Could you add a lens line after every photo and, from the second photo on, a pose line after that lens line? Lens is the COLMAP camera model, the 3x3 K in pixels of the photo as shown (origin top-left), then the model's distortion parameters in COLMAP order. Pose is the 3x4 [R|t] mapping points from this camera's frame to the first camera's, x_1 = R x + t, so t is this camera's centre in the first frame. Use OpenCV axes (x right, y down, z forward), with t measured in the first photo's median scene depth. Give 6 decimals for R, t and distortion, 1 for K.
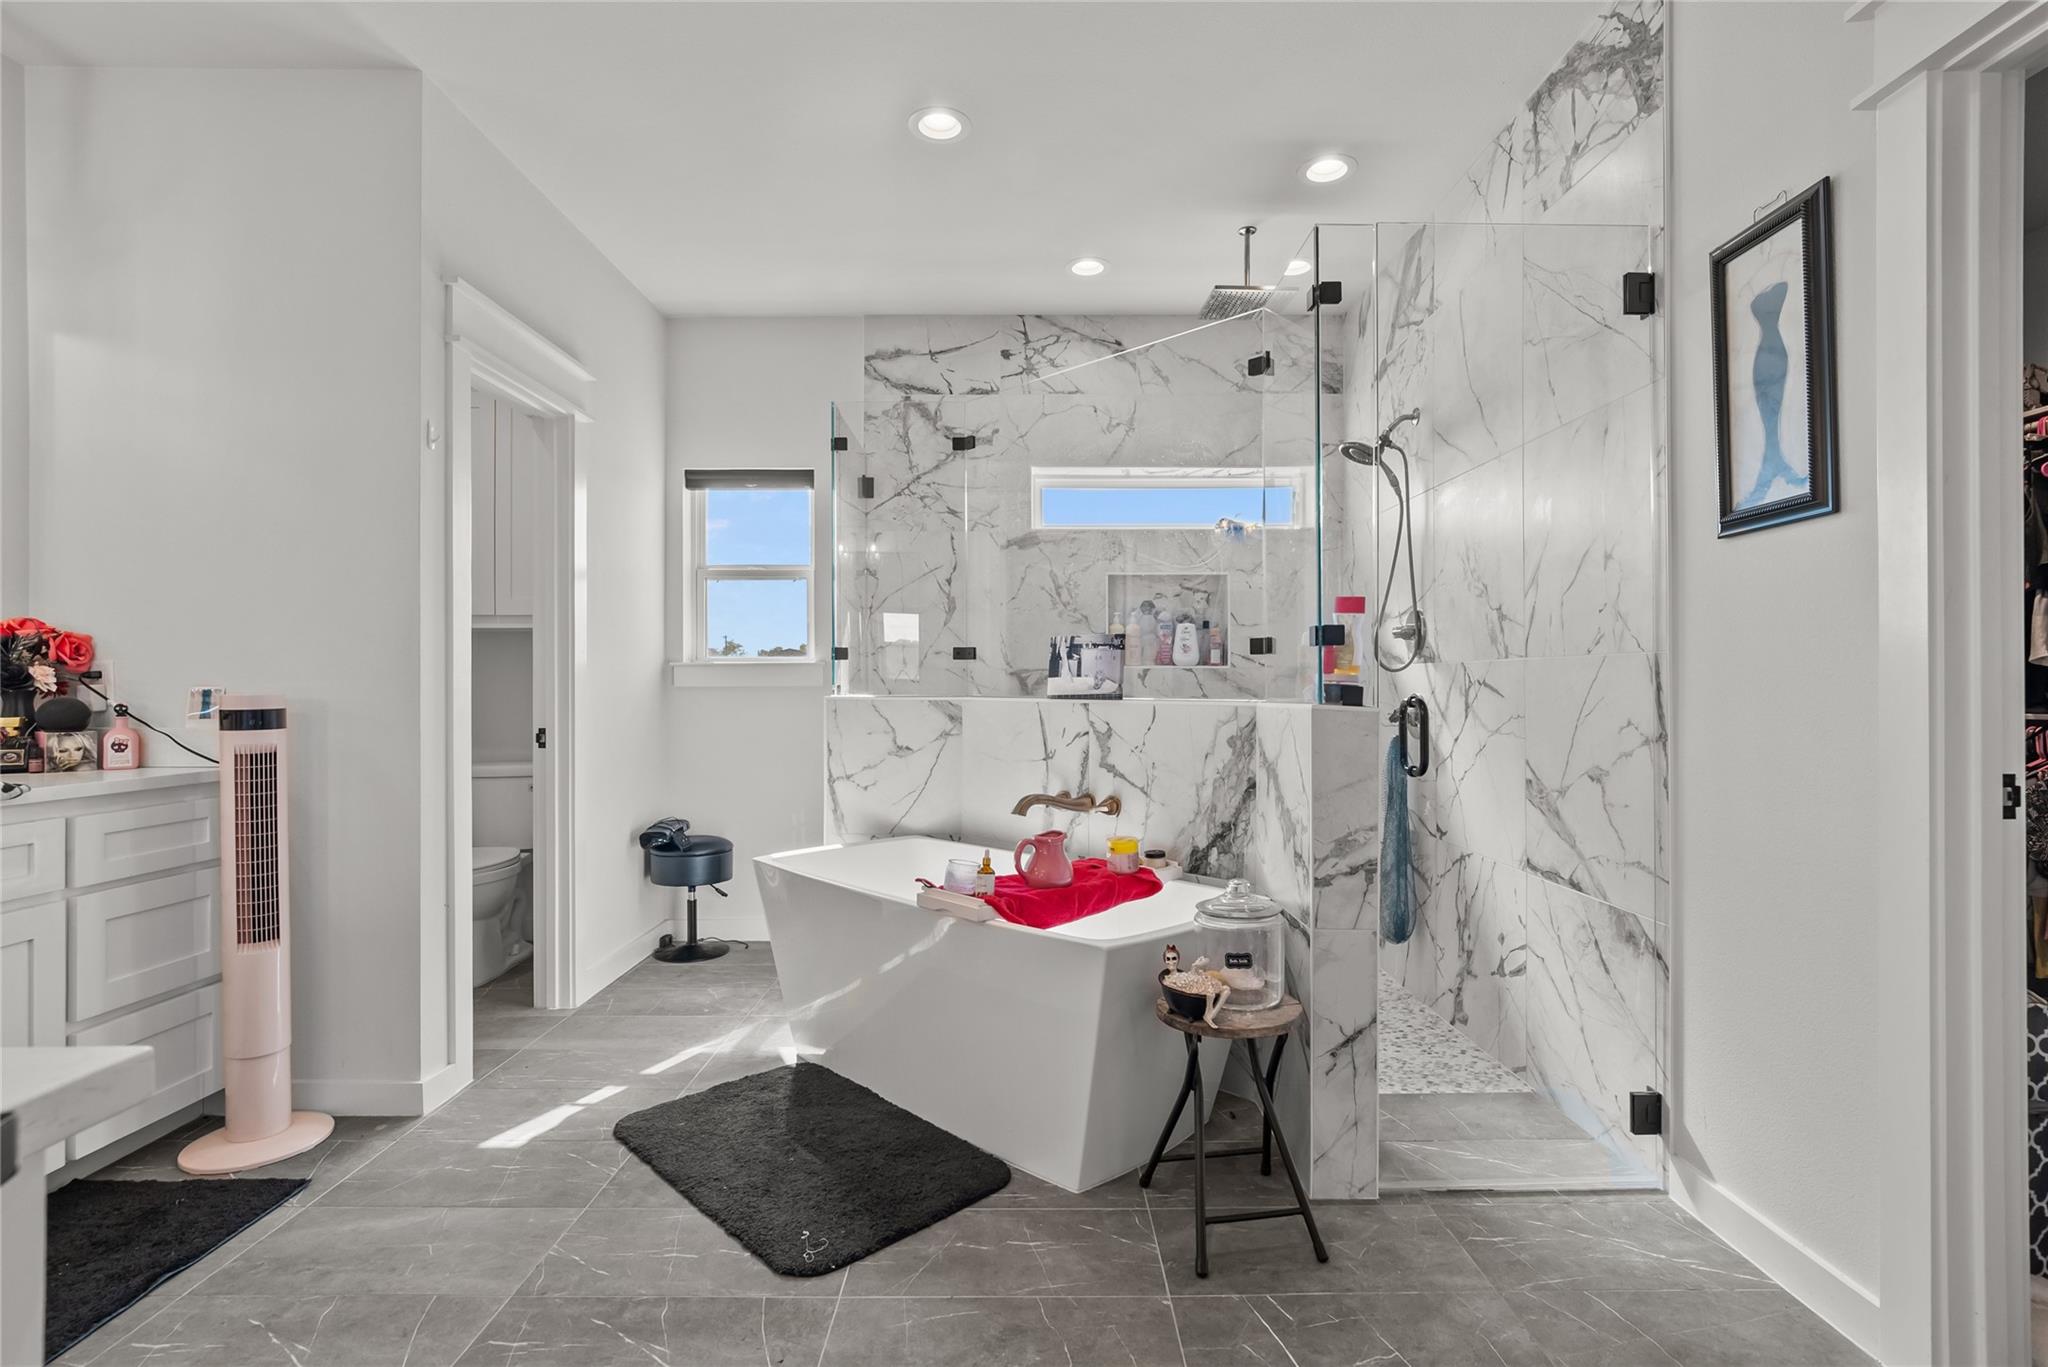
lens RADIAL K [[965.4, 0, 1028.9], [0, 965.4, 686.9], [0, 0, 1]] dist [-0.018771, 0.009590]
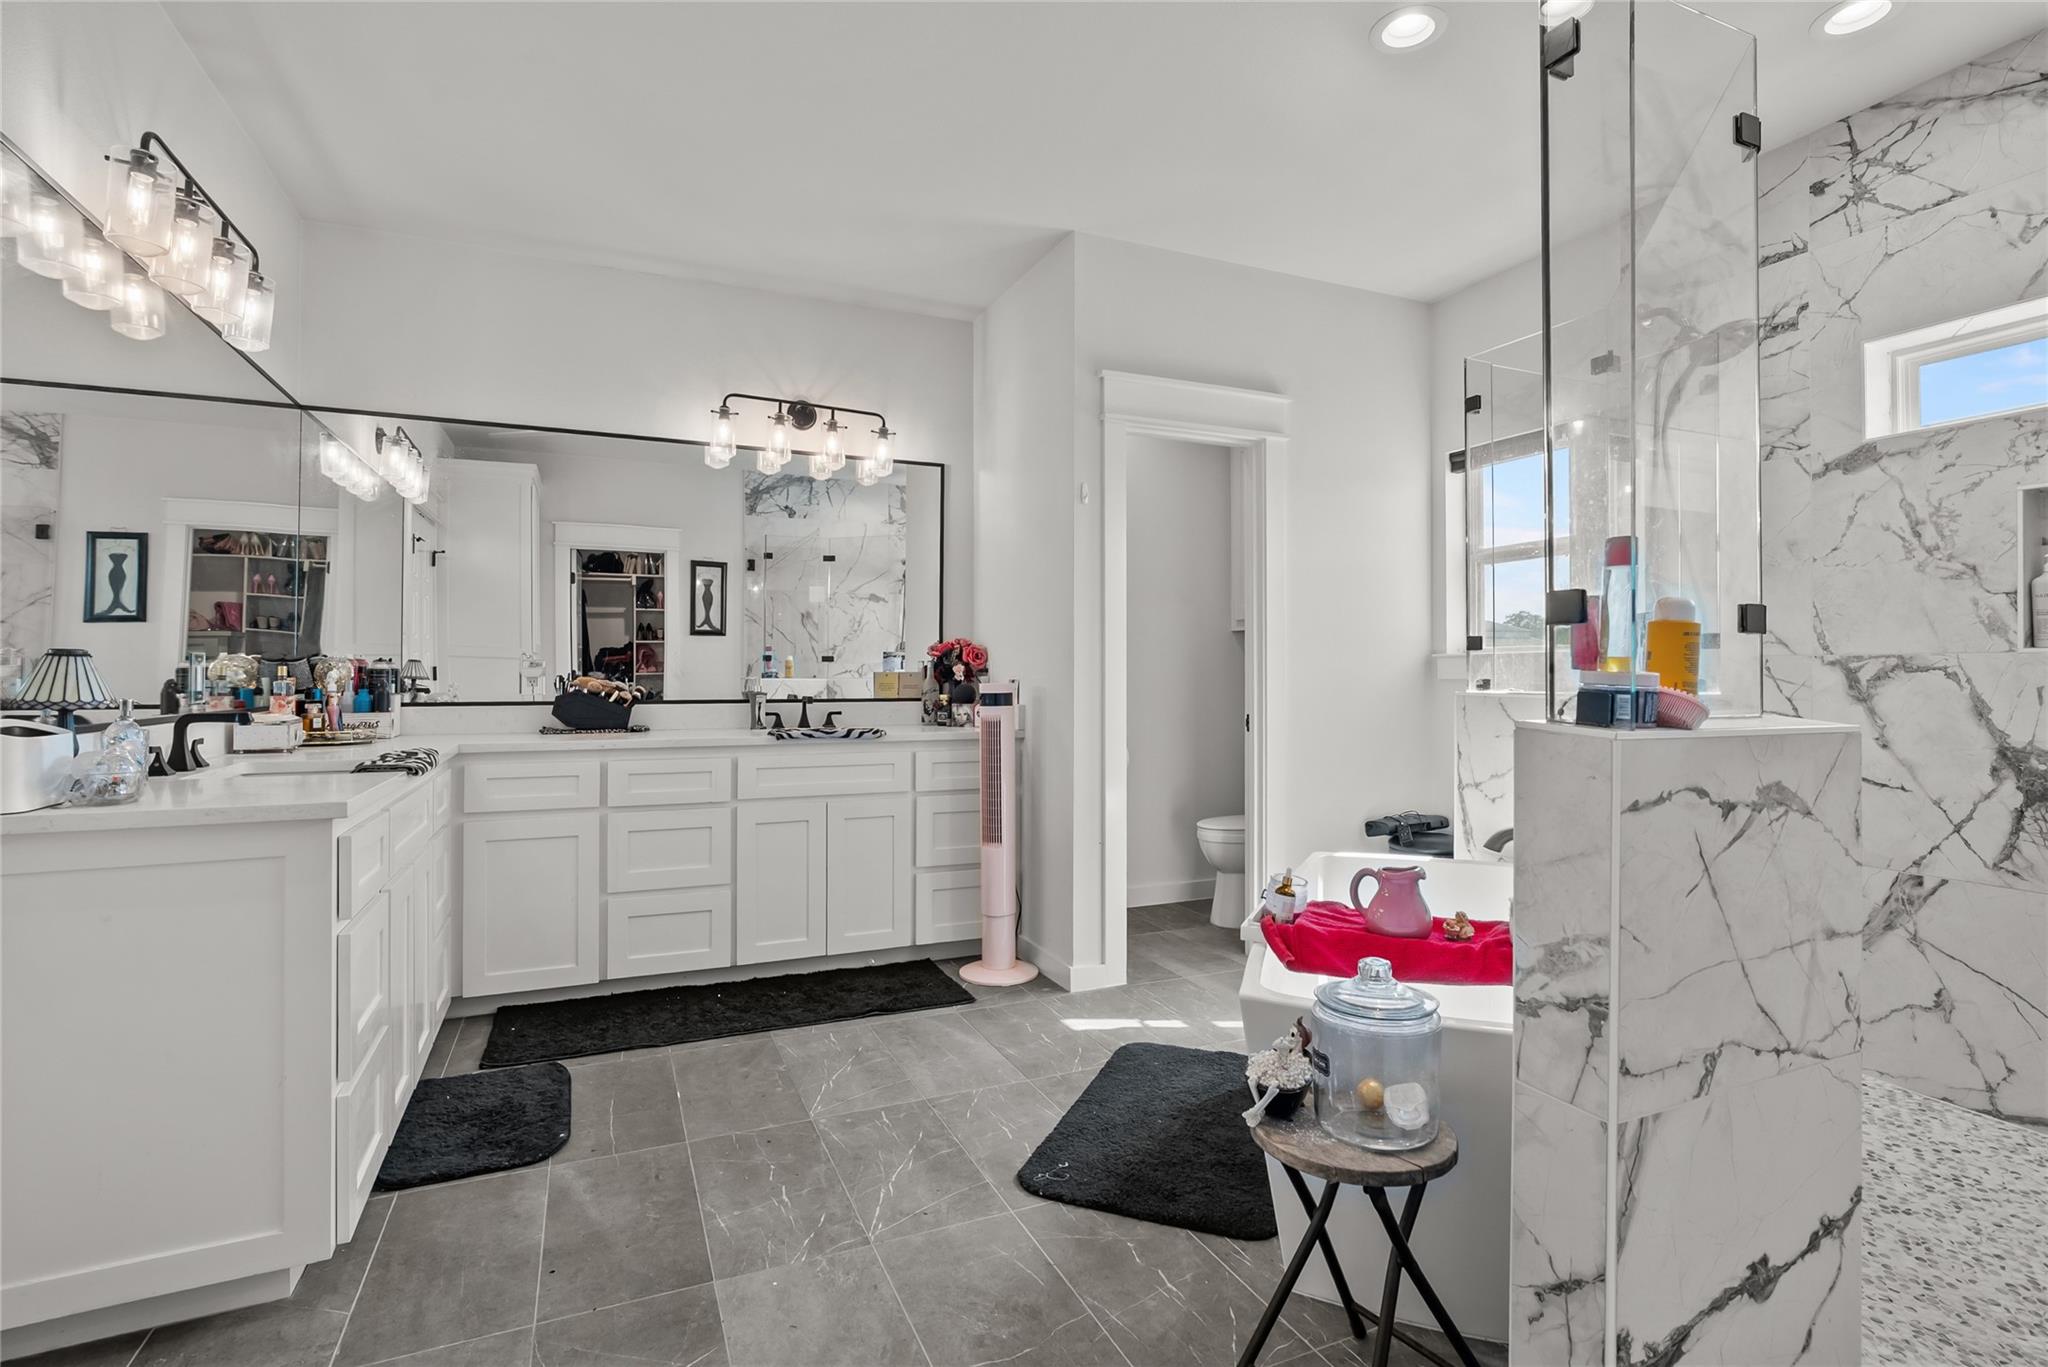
lens RADIAL K [[965.4, 0, 1019.9], [0, 965.4, 669.5], [0, 0, 1]] dist [-0.018771, 0.009590]
pose [[0.412390, -0.001957, -0.911005, 0.610708], [-0.001650, 0.999994, -0.002895, -0.010507], [0.911006, 0.002697, 0.412384, 0.373503]]
